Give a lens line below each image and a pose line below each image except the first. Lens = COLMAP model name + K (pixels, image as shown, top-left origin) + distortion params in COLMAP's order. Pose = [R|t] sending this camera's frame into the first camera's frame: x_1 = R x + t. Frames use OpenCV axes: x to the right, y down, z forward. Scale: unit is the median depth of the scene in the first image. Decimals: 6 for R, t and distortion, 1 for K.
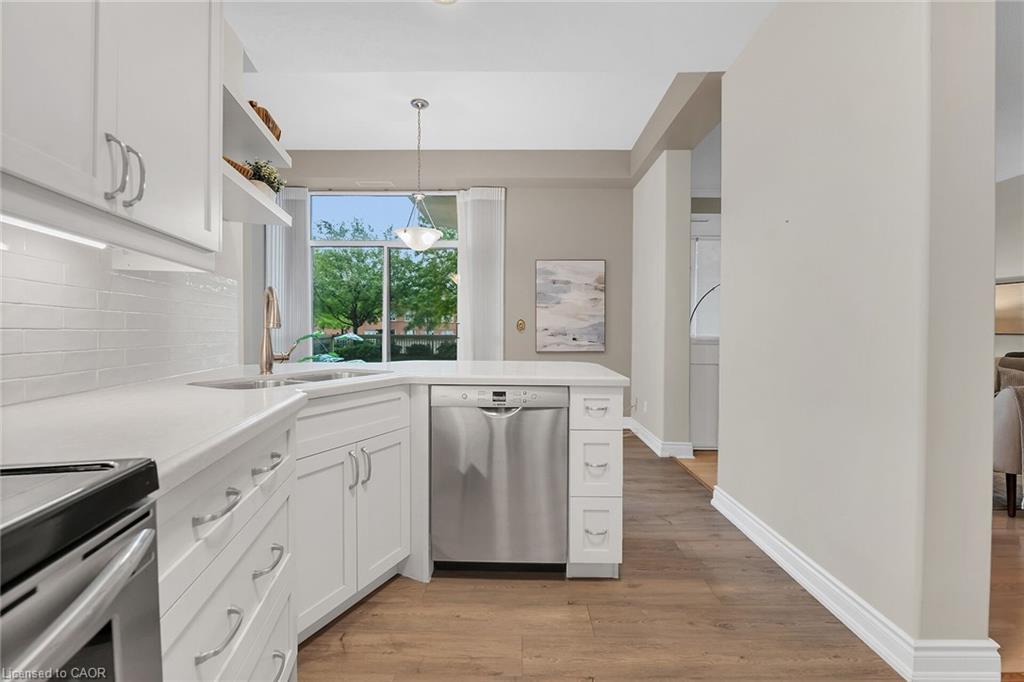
lens RADIAL K [[414.7, 0, 513.9], [0, 414.7, 334.7], [0, 0, 1]] dist [-0.011832, -0.000345]
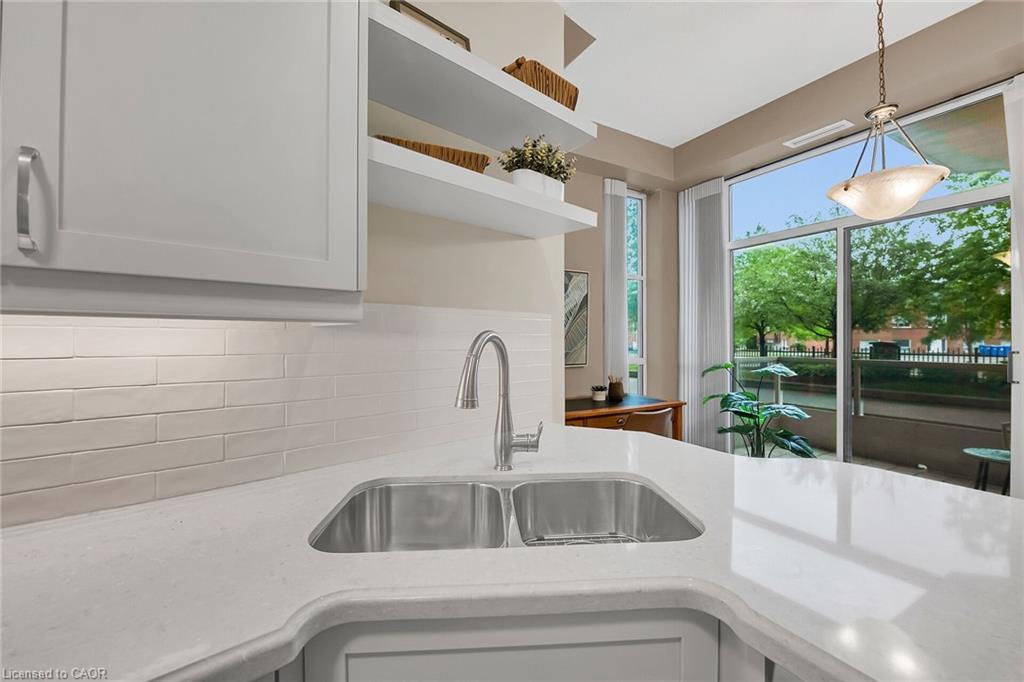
lens RADIAL K [[418.5, 0, 512.2], [0, 418.5, 337.4], [0, 0, 1]] dist [-0.018129, -0.000242]
pose [[0.497319, -0.011340, -0.867494, -0.015609], [-0.003353, 0.999882, -0.014993, -0.036836], [0.867561, 0.010366, 0.497222, 0.269492]]
